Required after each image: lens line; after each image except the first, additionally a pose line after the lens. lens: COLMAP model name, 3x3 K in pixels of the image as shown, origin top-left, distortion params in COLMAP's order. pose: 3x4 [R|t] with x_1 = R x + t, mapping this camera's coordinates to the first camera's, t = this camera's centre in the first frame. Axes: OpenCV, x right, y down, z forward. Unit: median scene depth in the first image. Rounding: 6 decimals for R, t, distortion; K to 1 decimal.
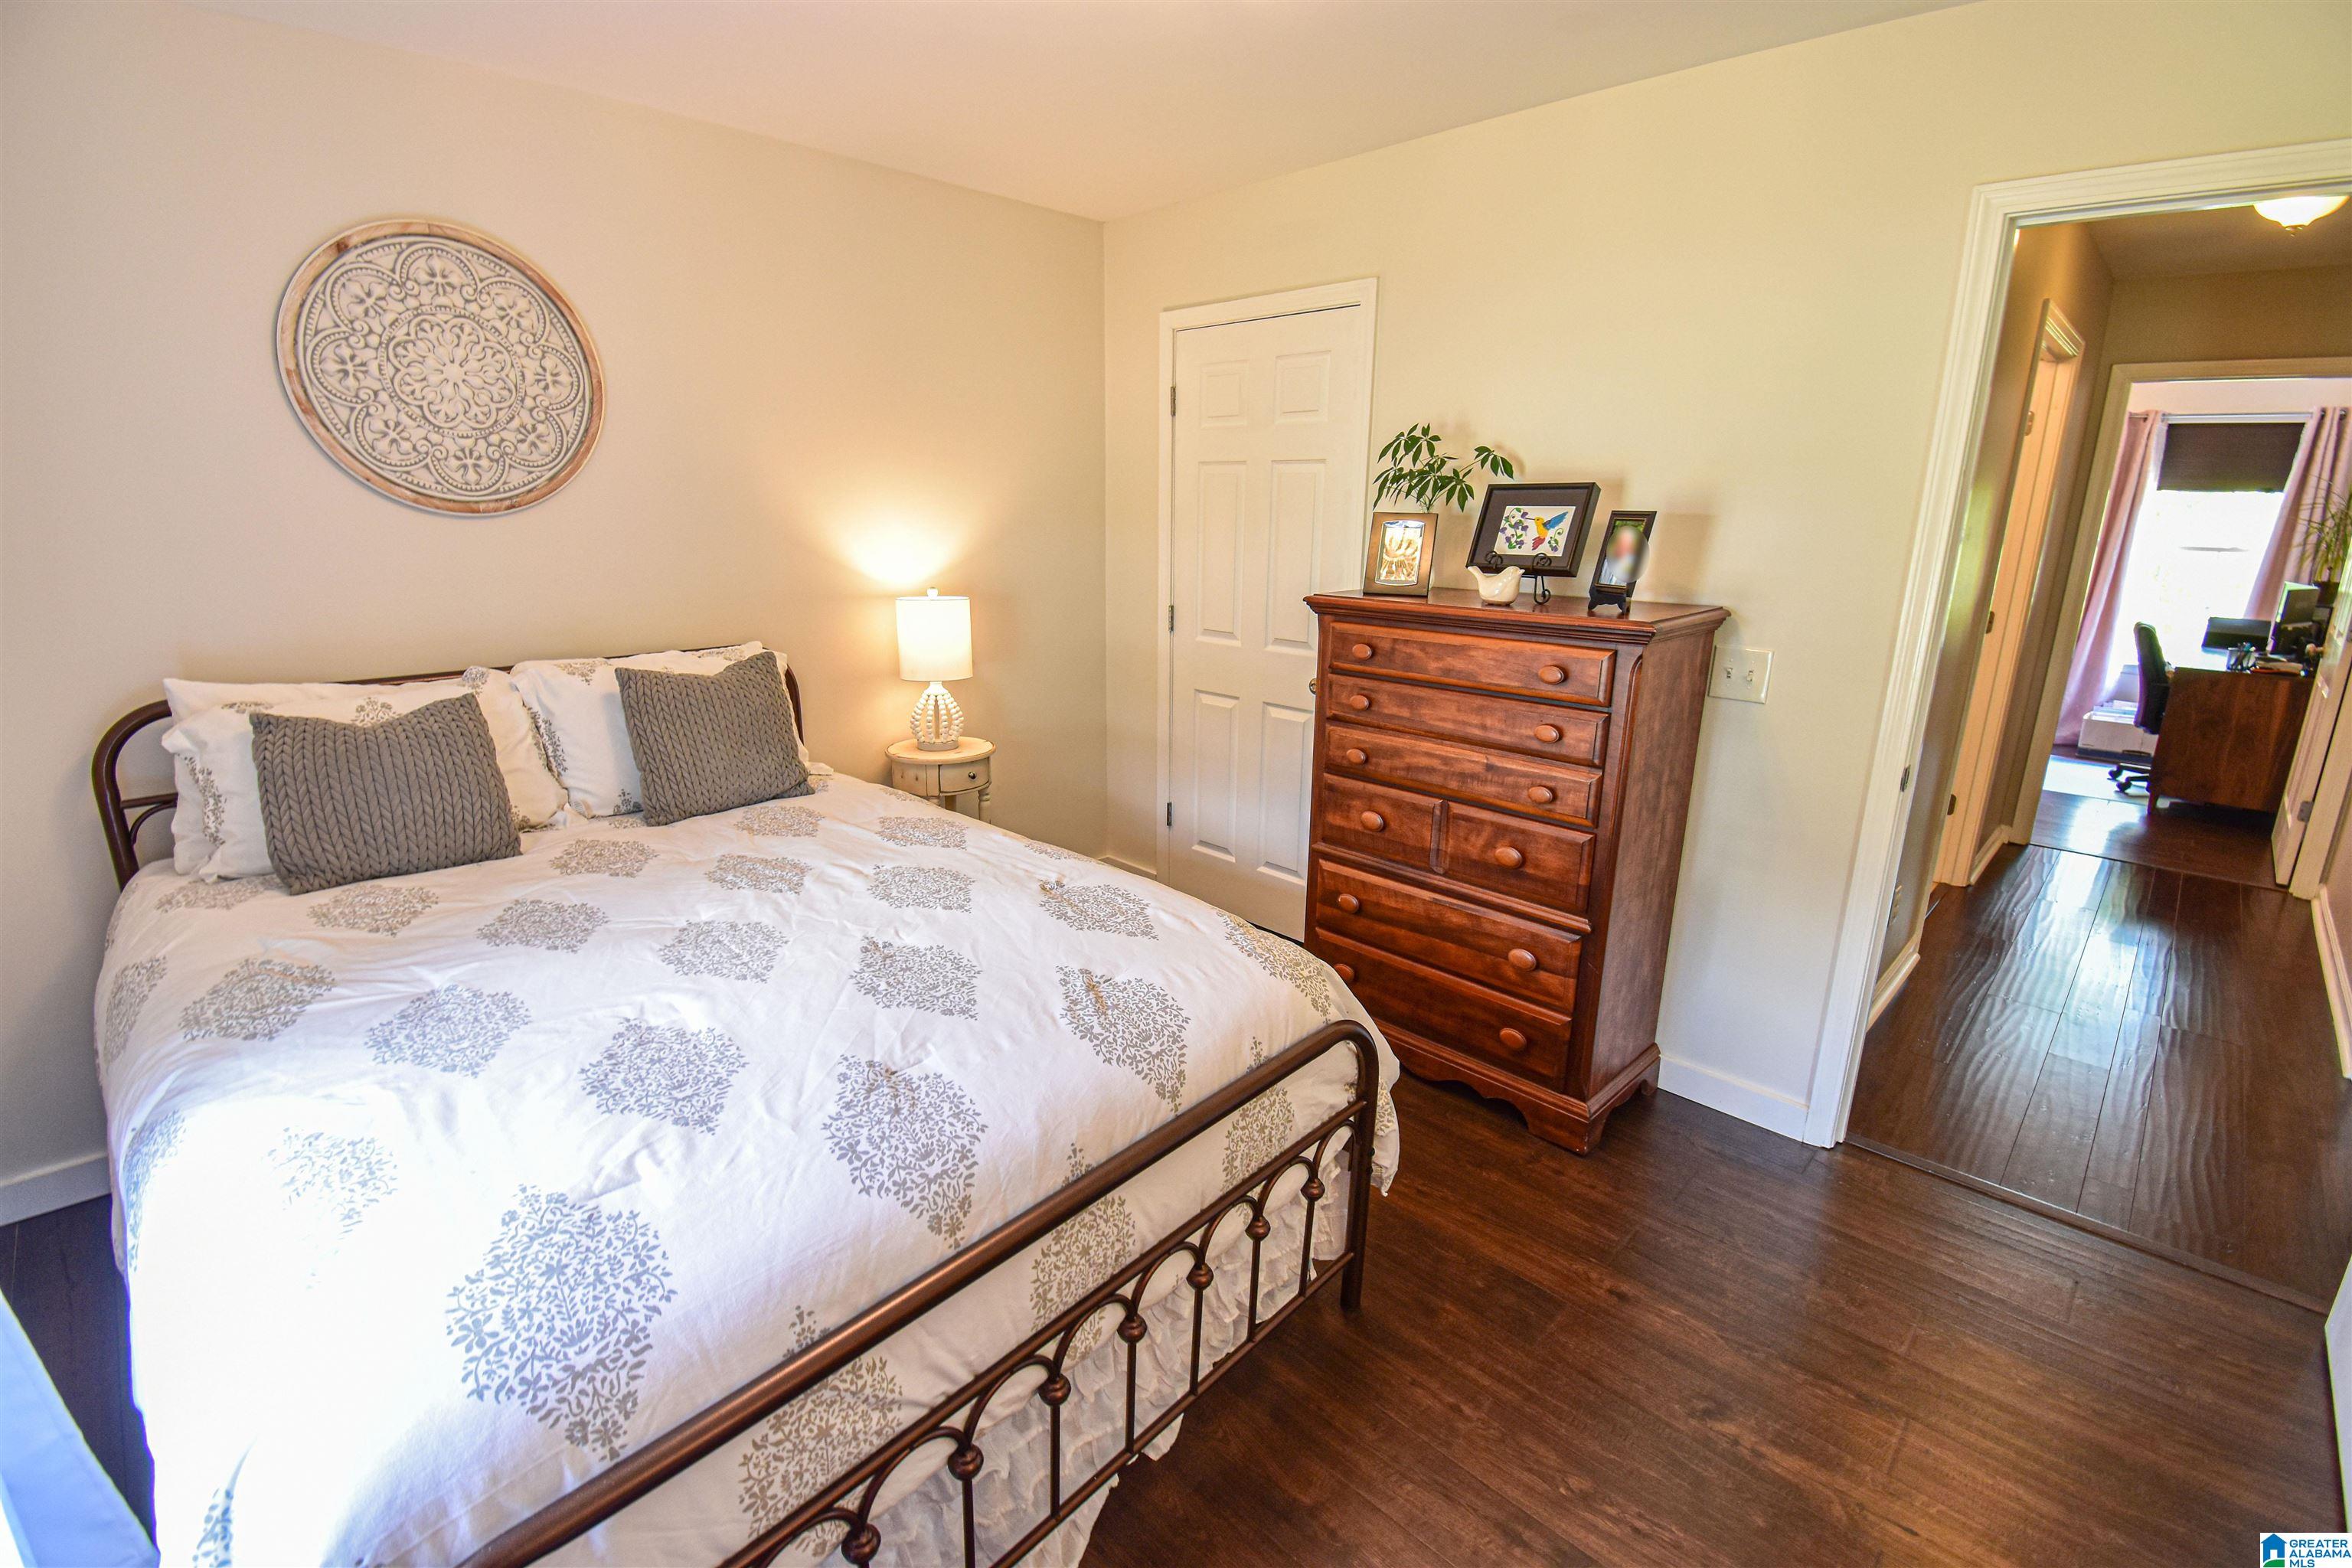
lens RADIAL K [[1055.8, 0, 1176.0], [0, 1055.8, 784.0], [0, 0, 1]] dist [-0.000020, 0.000009]
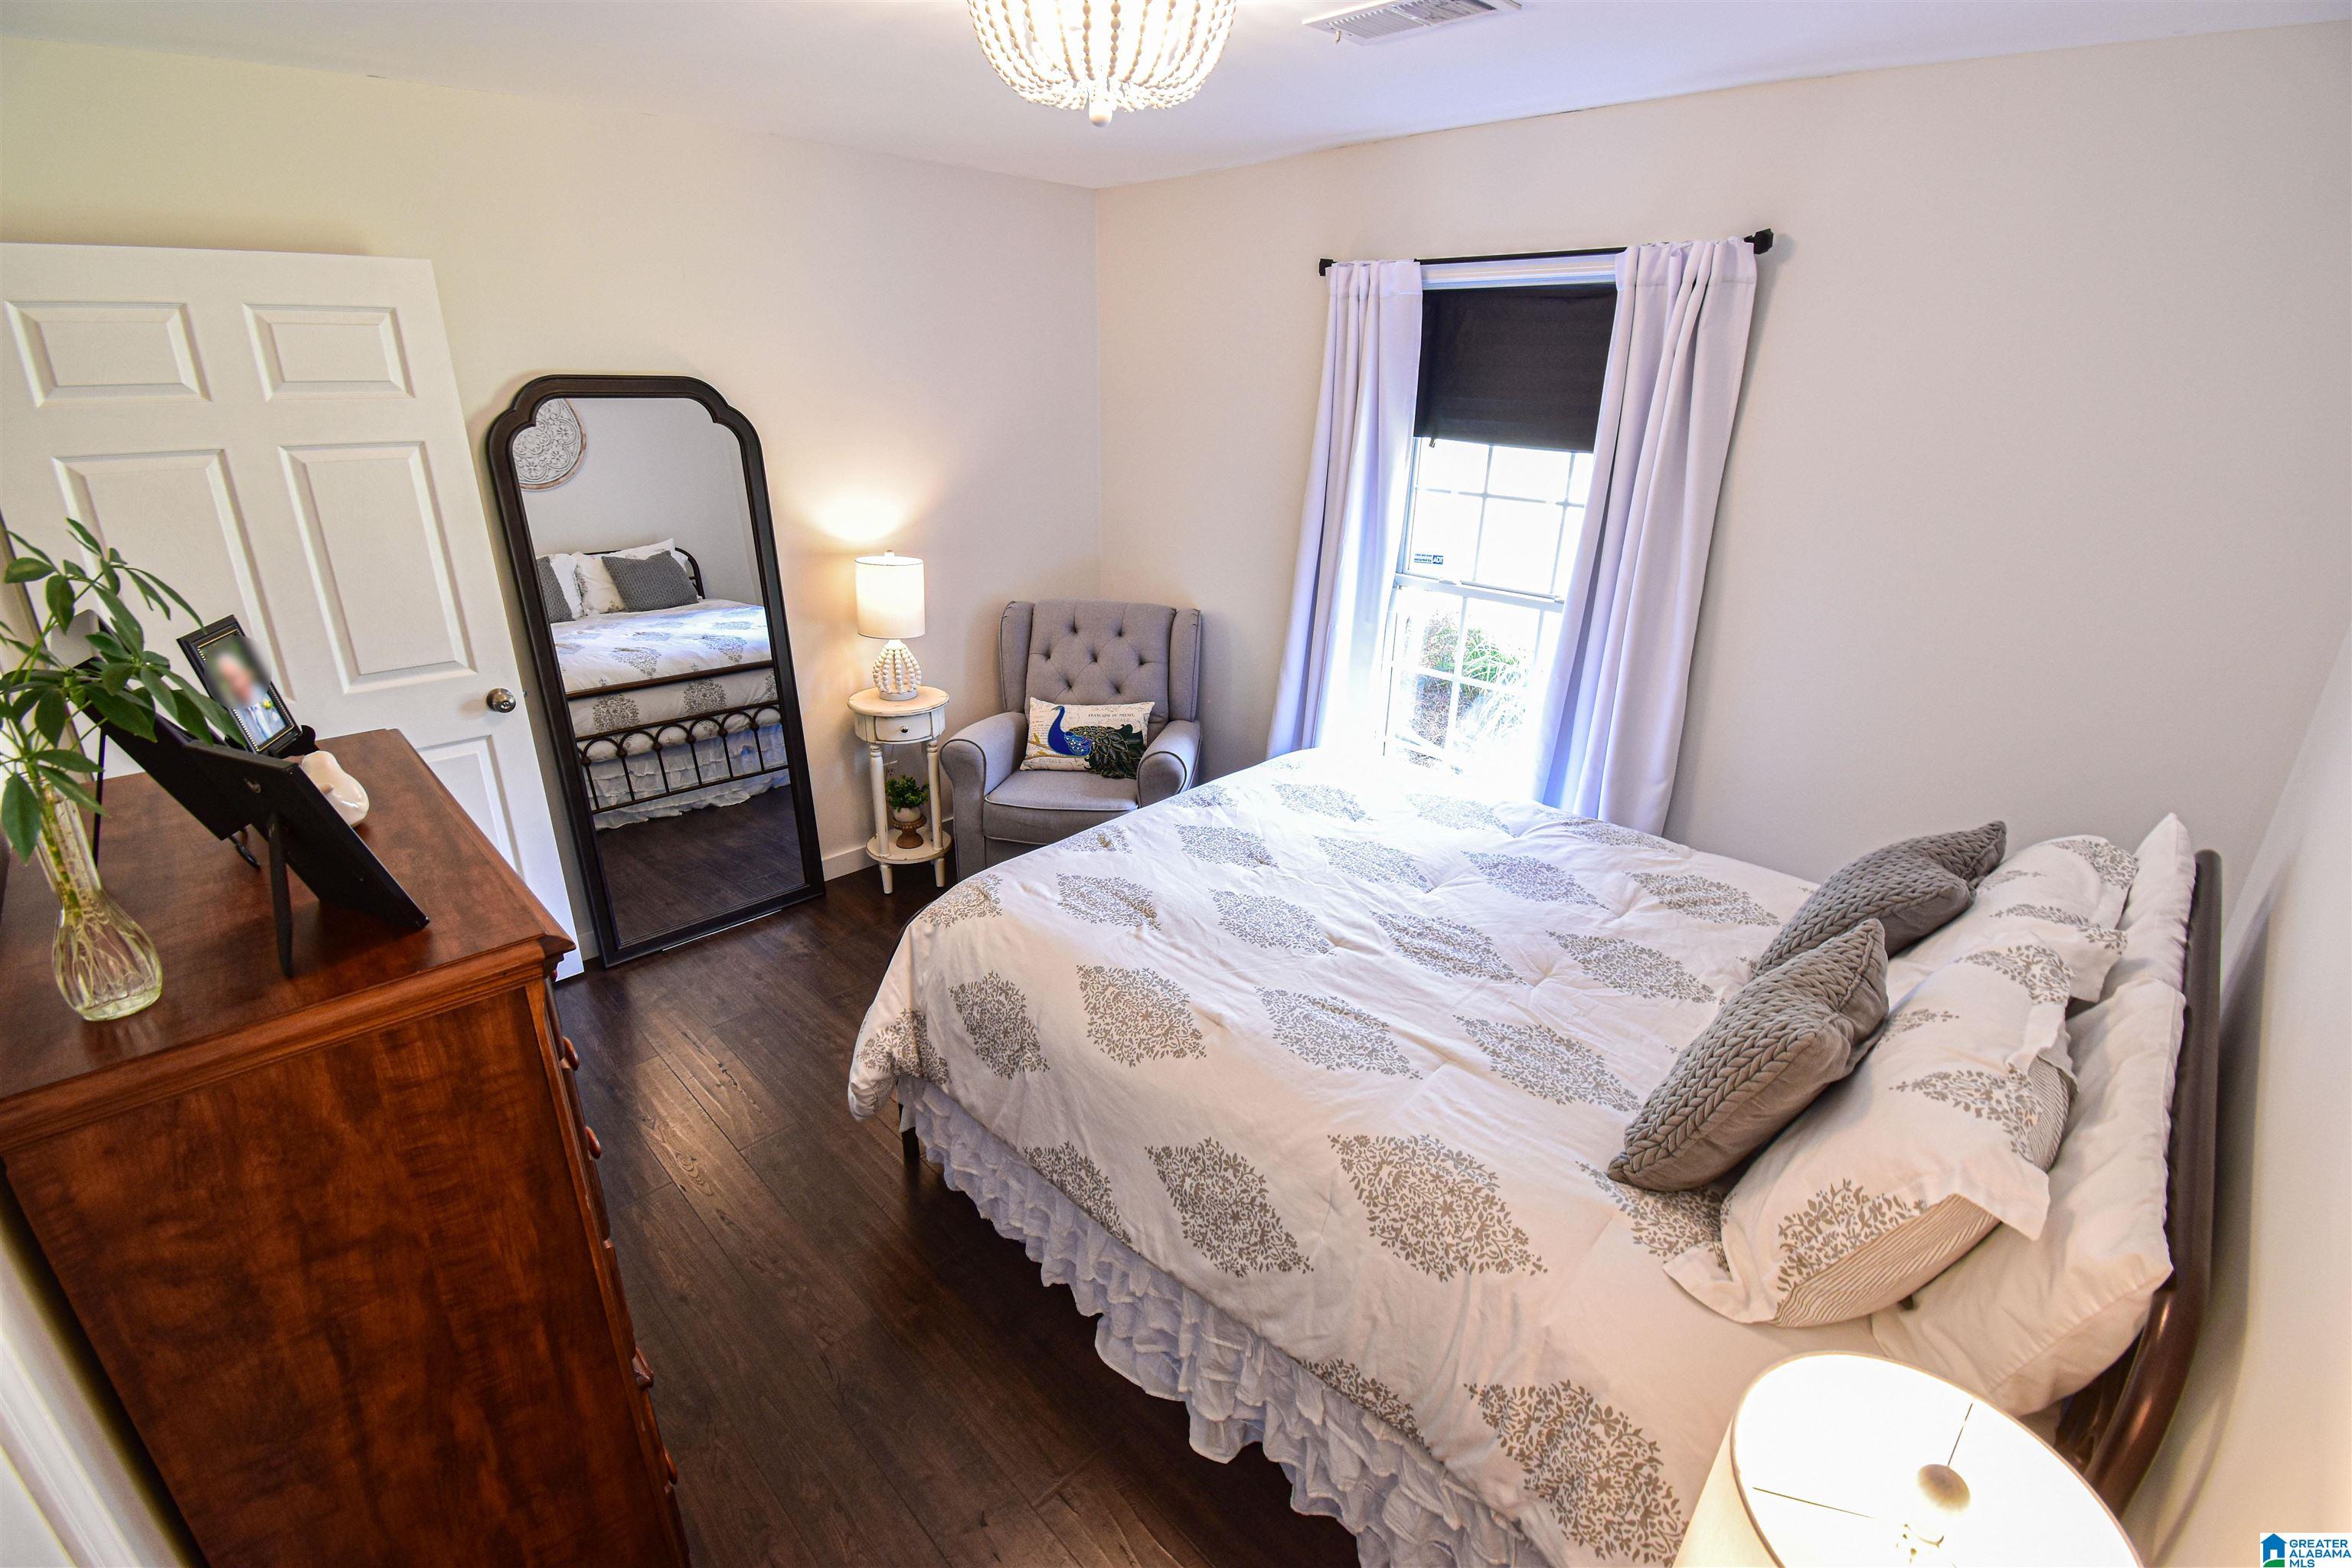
lens RADIAL K [[1055.8, 0, 1176.0], [0, 1055.8, 784.0], [0, 0, 1]] dist [-0.000020, 0.000009]
pose [[-0.999738, -0.022777, 0.002165, -0.164066], [-0.017101, 0.806730, 0.590672, -0.712196], [-0.015200, 0.590481, -0.806909, 1.976476]]
